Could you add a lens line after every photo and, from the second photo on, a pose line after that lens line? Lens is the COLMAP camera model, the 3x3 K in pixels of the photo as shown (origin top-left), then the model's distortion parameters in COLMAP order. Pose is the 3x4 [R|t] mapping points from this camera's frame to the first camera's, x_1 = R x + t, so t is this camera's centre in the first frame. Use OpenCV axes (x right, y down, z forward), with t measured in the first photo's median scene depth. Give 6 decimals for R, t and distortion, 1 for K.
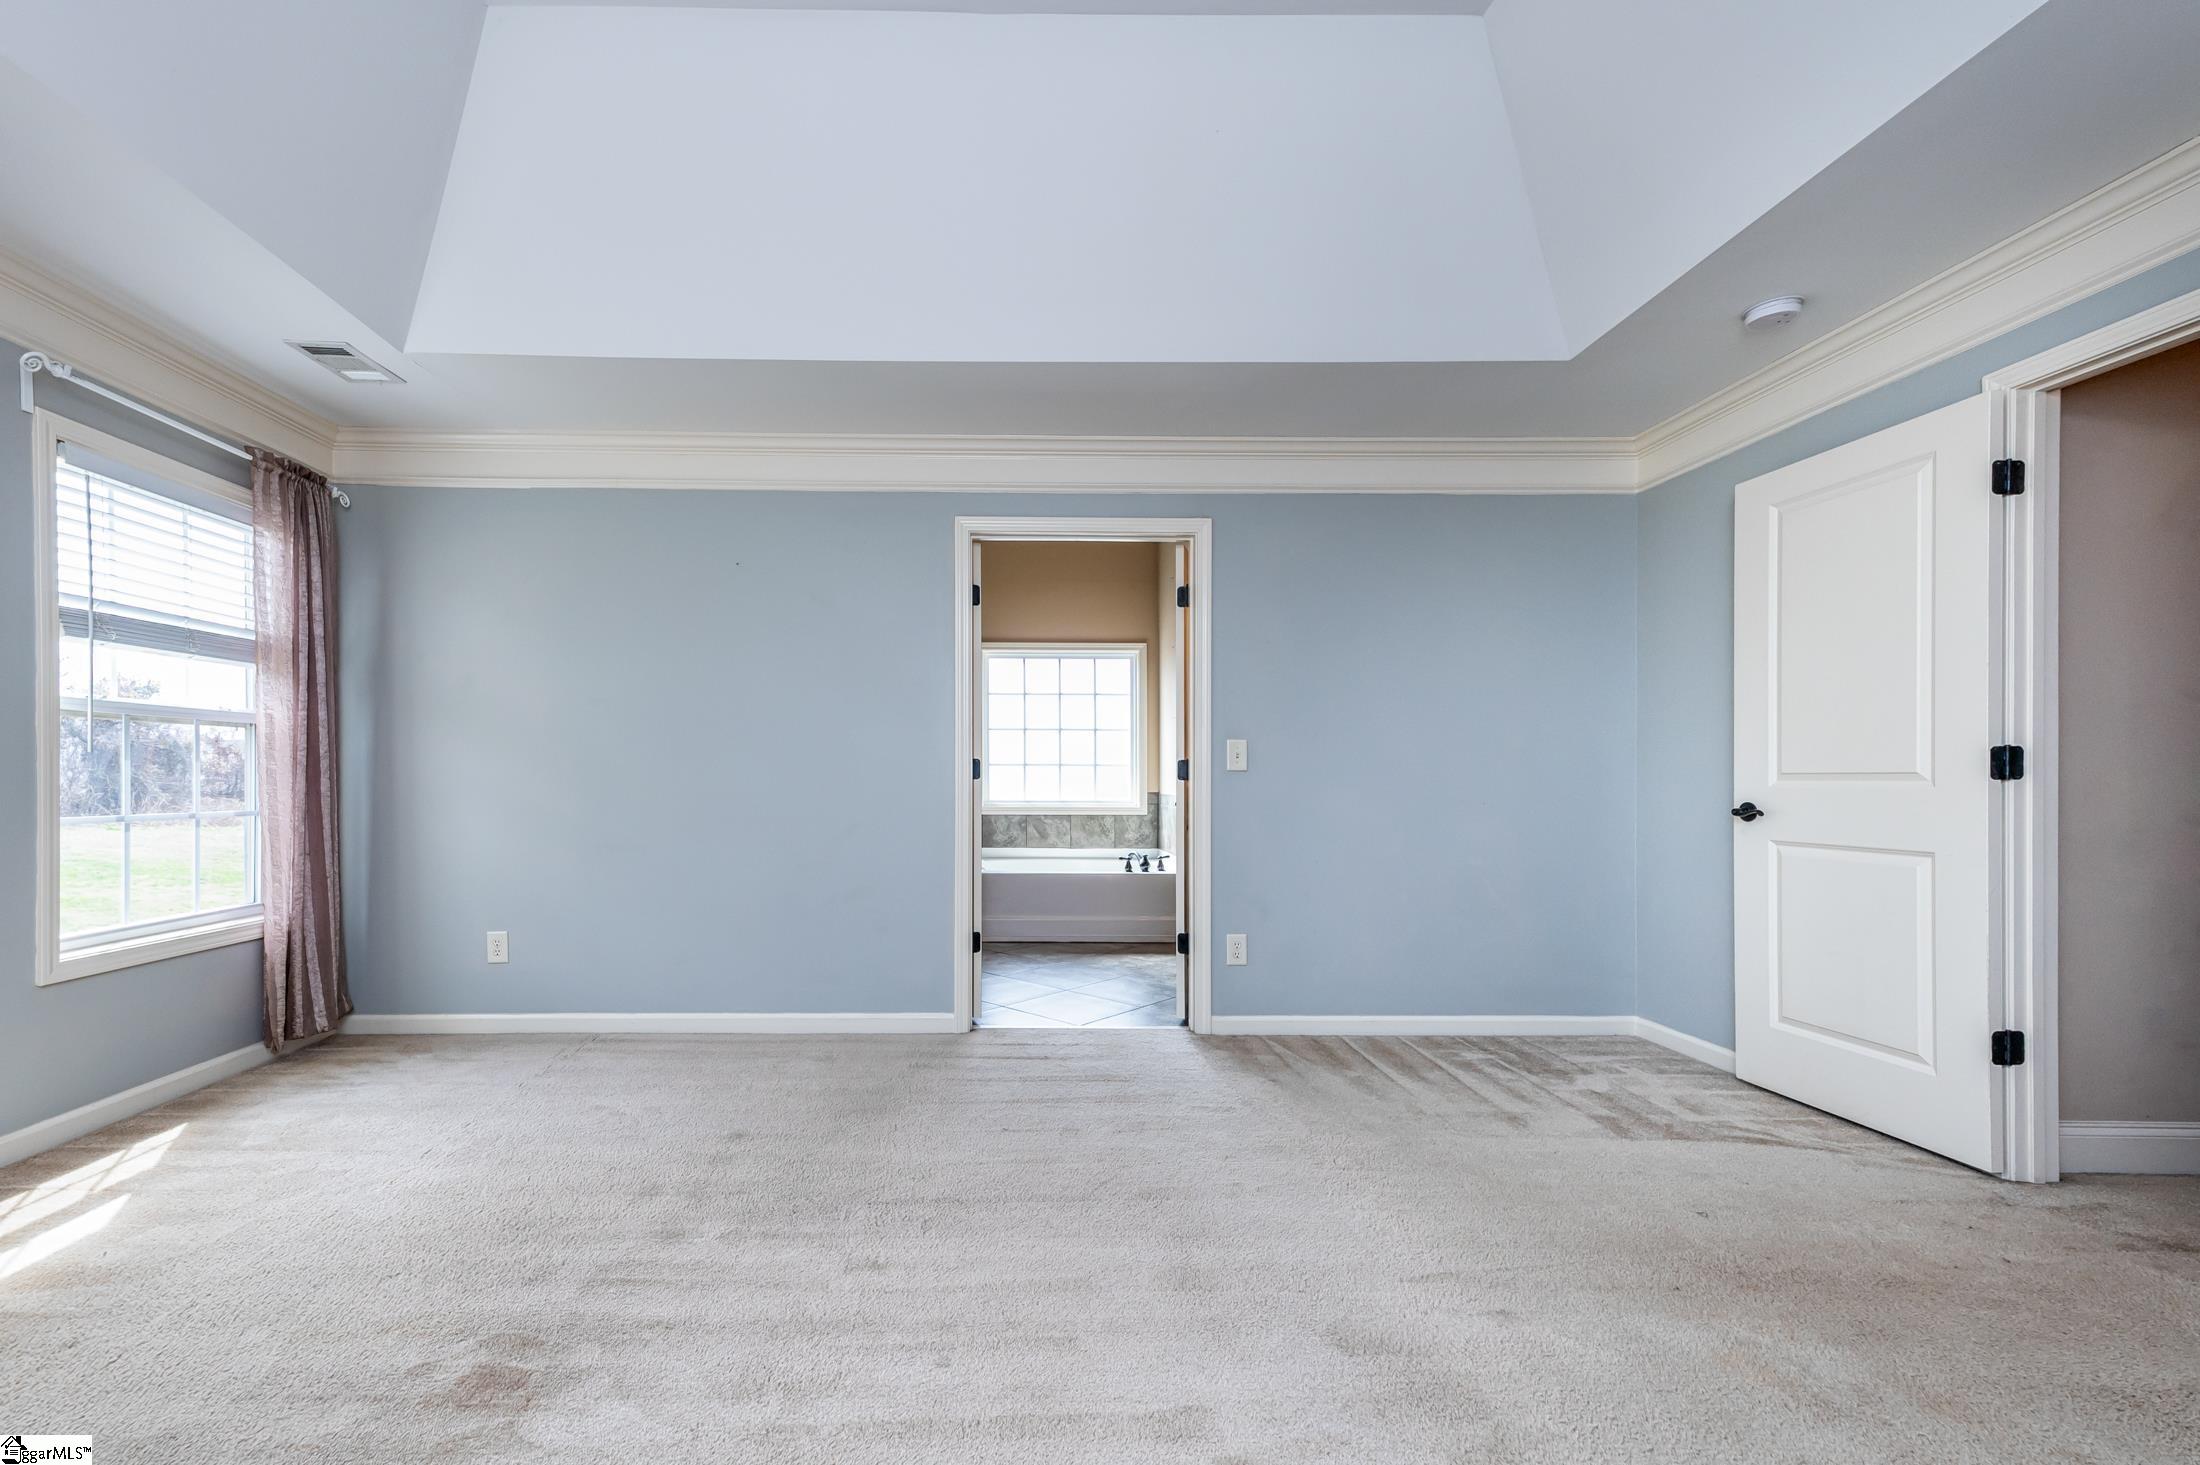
lens RADIAL K [[915.9, 0, 997.7], [0, 915.9, 788.9], [0, 0, 1]] dist [0.006236, 0.000012]
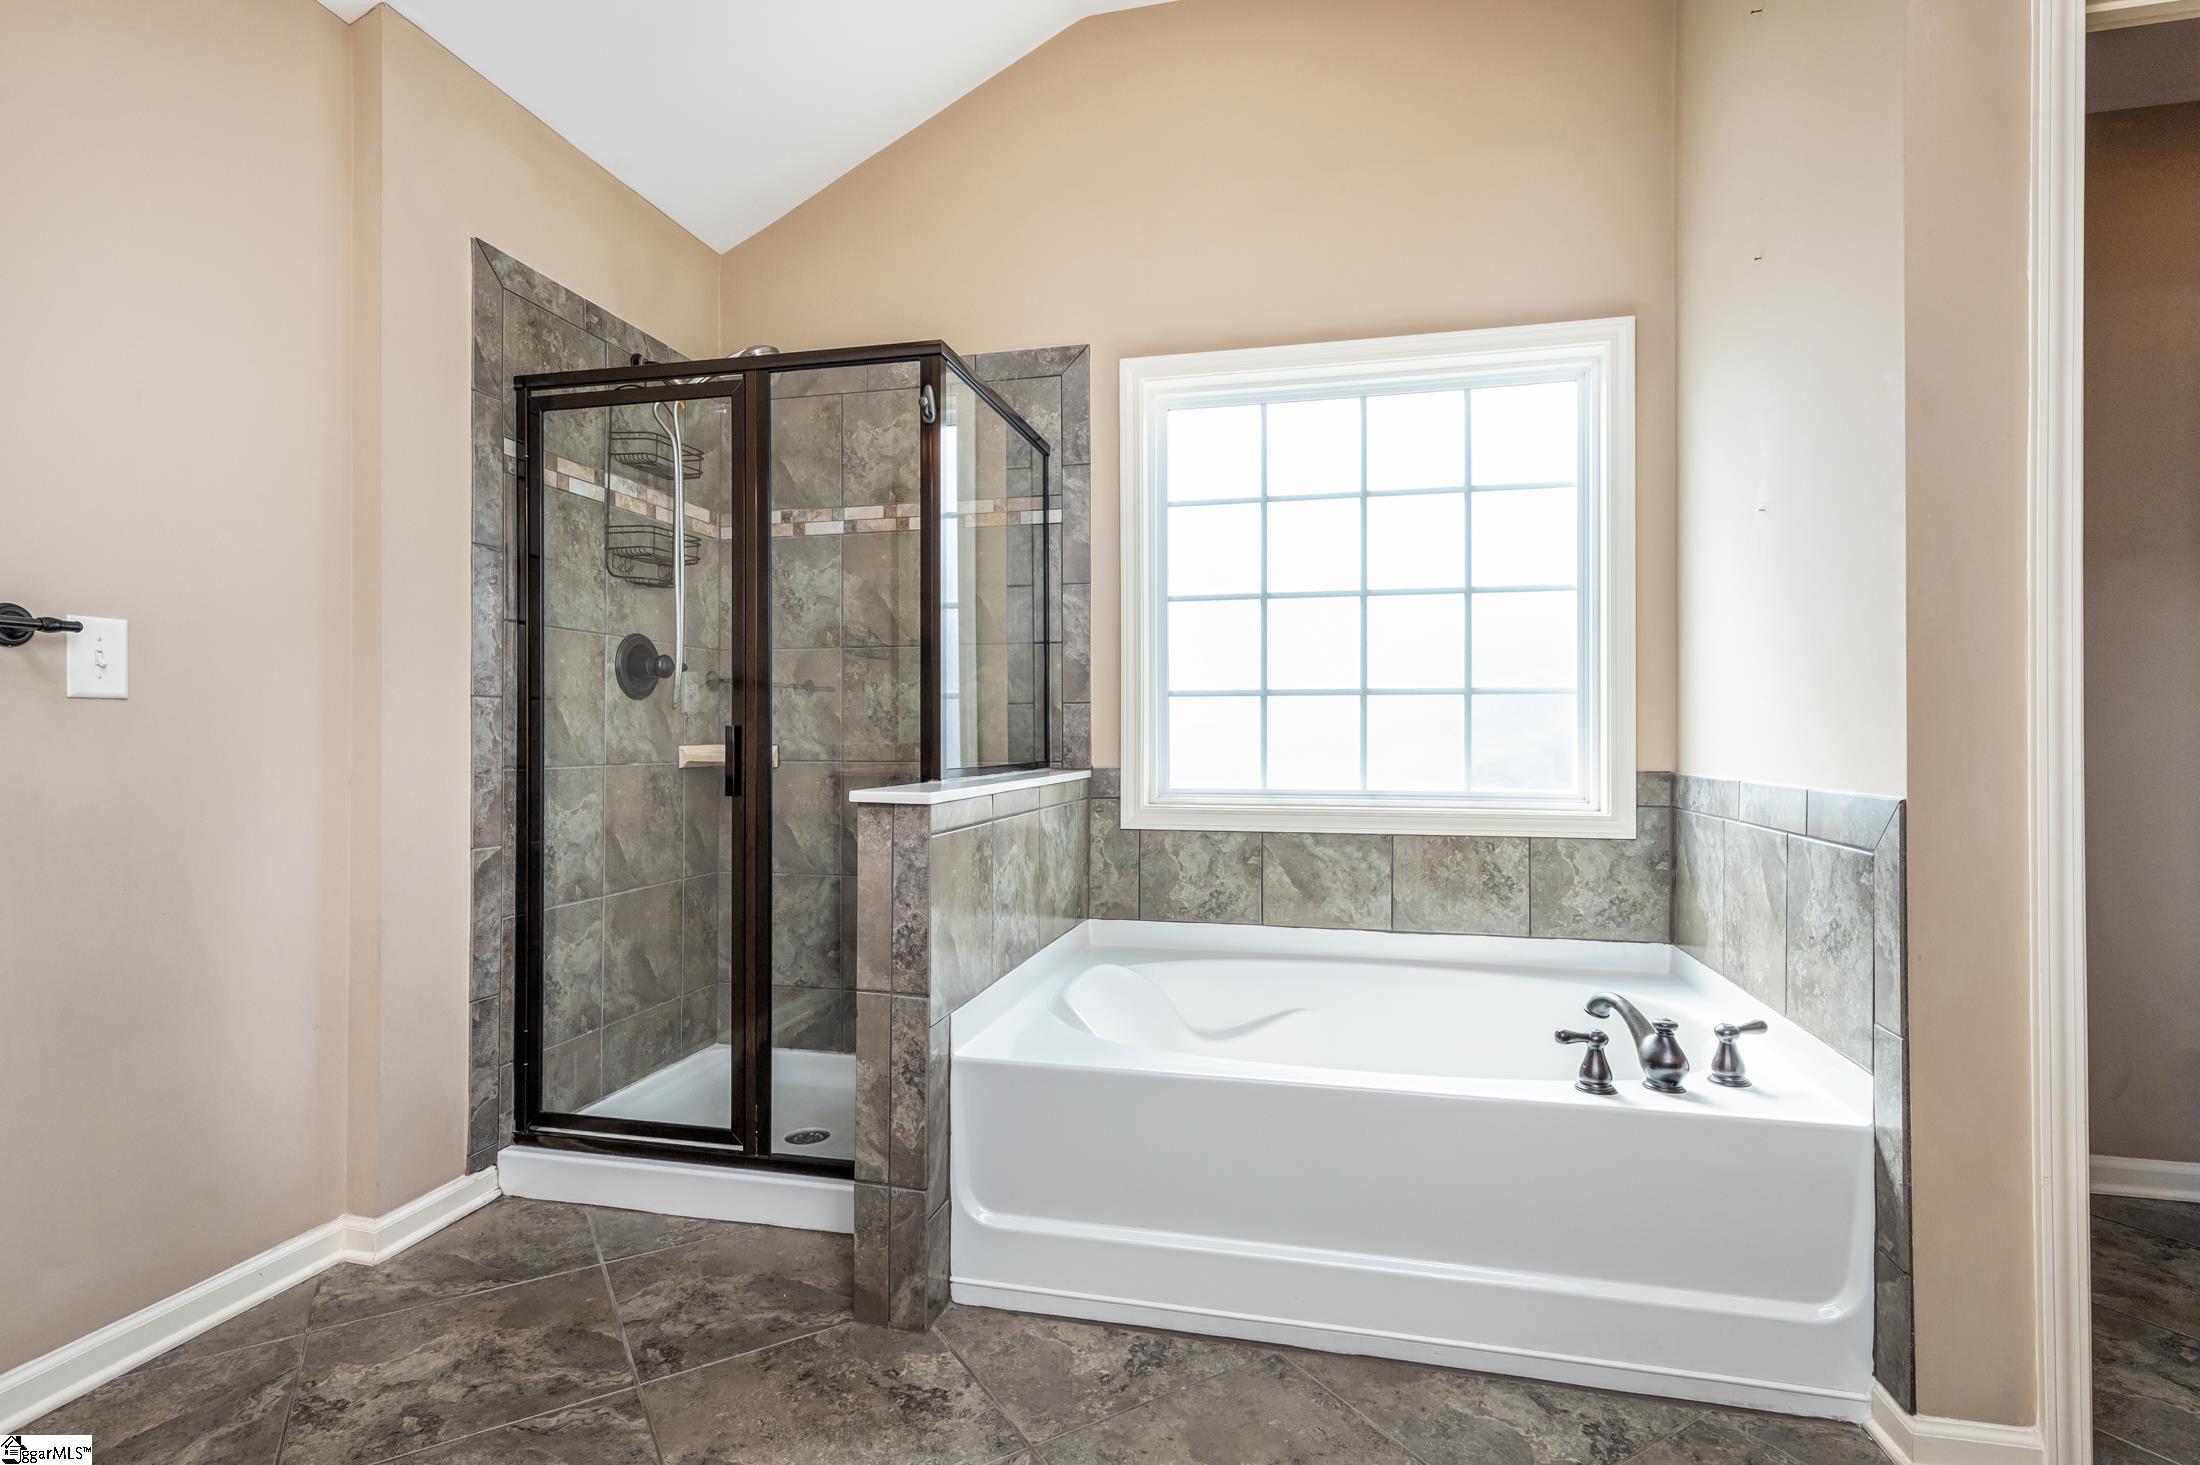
lens RADIAL K [[1077.5, 0, 1100.0], [0, 1077.5, 732.5], [0, 0, 1]] dist [0.011084, -0.000106]
pose [[0.970778, -0.000989, -0.239979, 0.136304], [-0.003801, 0.999803, -0.019498, -0.003346], [0.239951, 0.019841, 0.970582, 1.124554]]
